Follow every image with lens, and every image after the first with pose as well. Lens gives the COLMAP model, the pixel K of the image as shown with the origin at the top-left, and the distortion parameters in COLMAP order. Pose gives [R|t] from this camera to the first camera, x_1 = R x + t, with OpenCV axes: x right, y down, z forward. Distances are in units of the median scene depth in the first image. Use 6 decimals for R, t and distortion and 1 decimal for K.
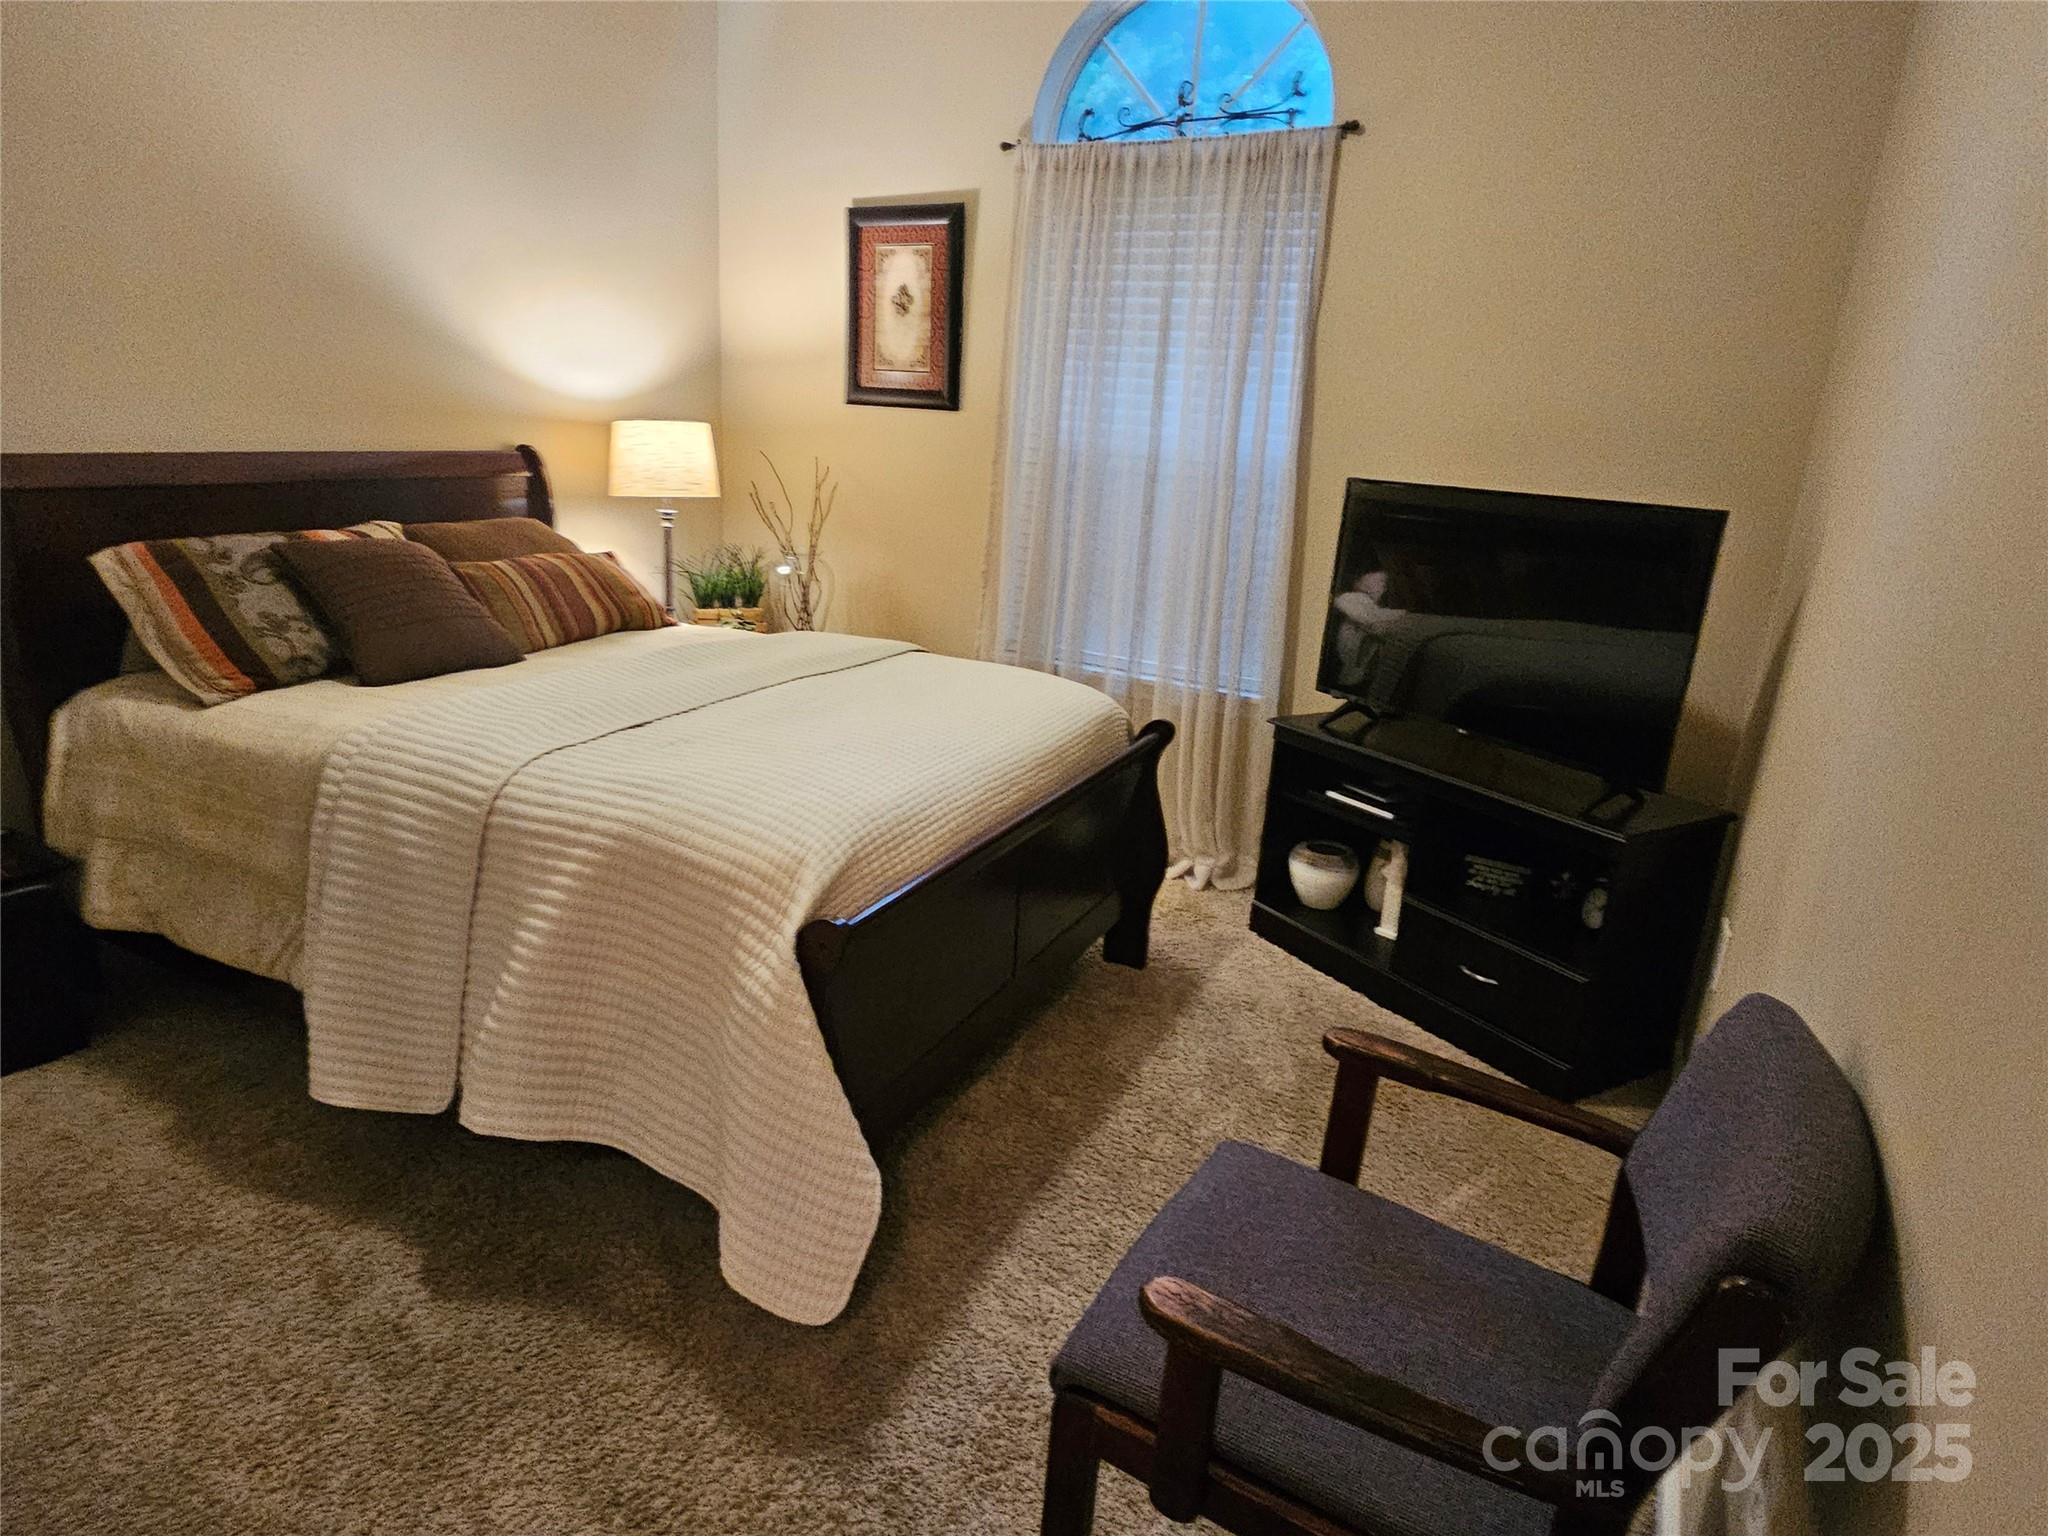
lens RADIAL K [[1159.7, 0, 1005.0], [0, 1159.7, 773.5], [0, 0, 1]] dist [-0.003894, -0.002262]
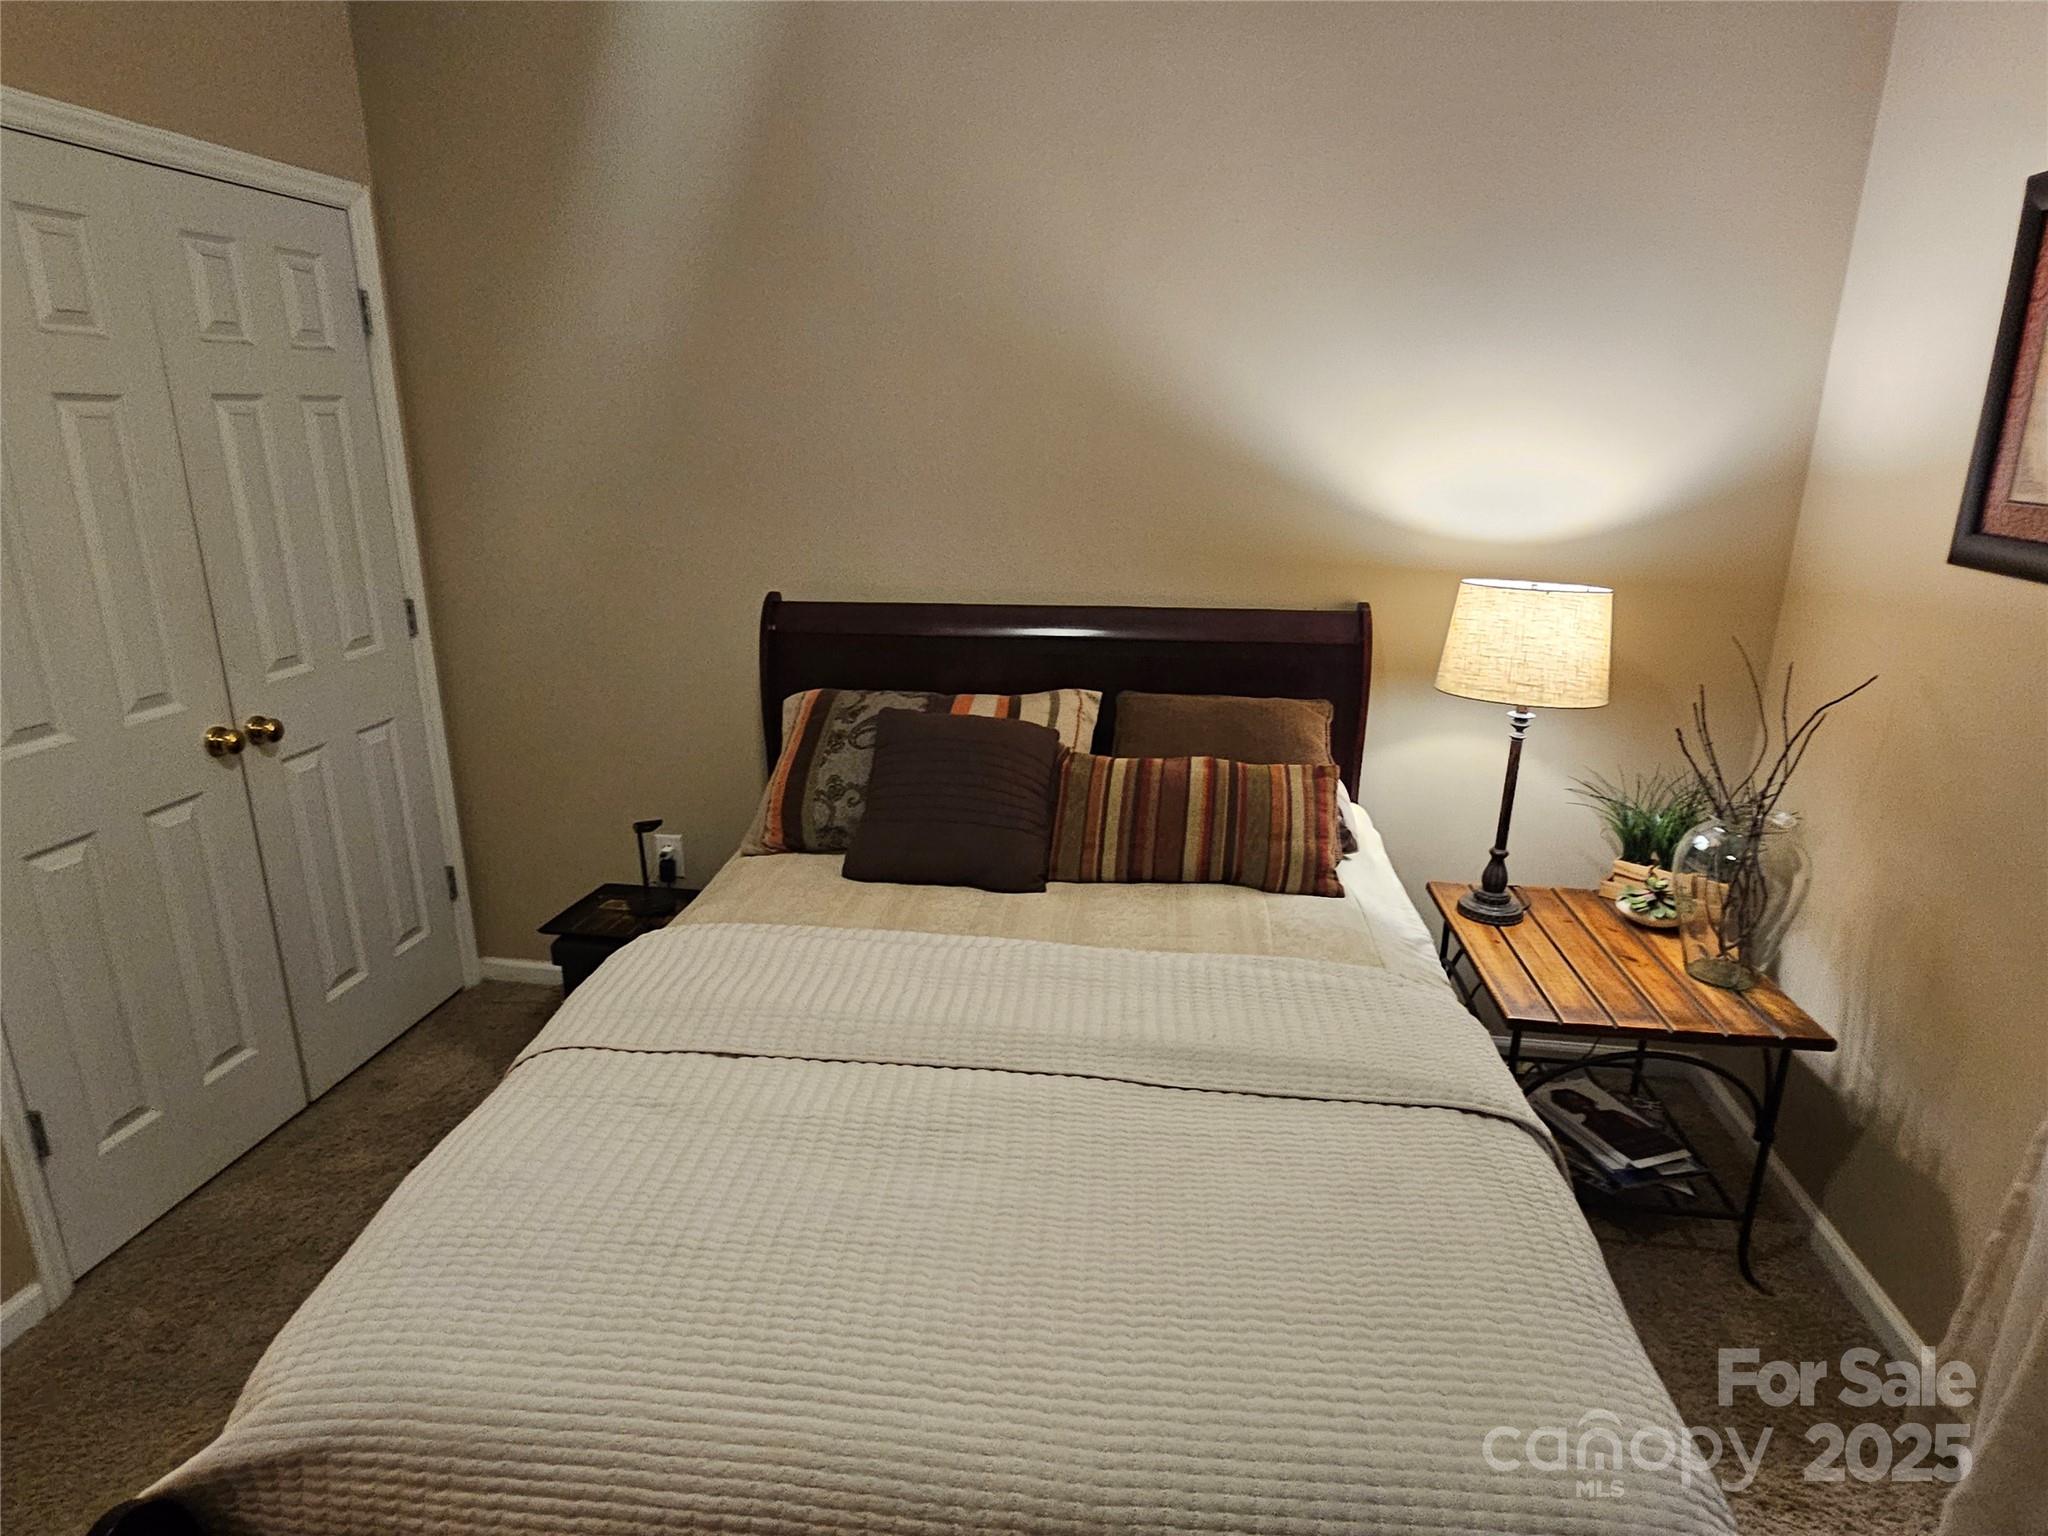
lens RADIAL K [[1159.7, 0, 1005.0], [0, 1159.7, 773.5], [0, 0, 1]] dist [-0.003894, -0.002262]
pose [[0.362162, 0.220994, -0.905538, 0.256340], [-0.260576, 0.956759, 0.129280, -0.244498], [0.894952, 0.189141, 0.404088, 0.571067]]
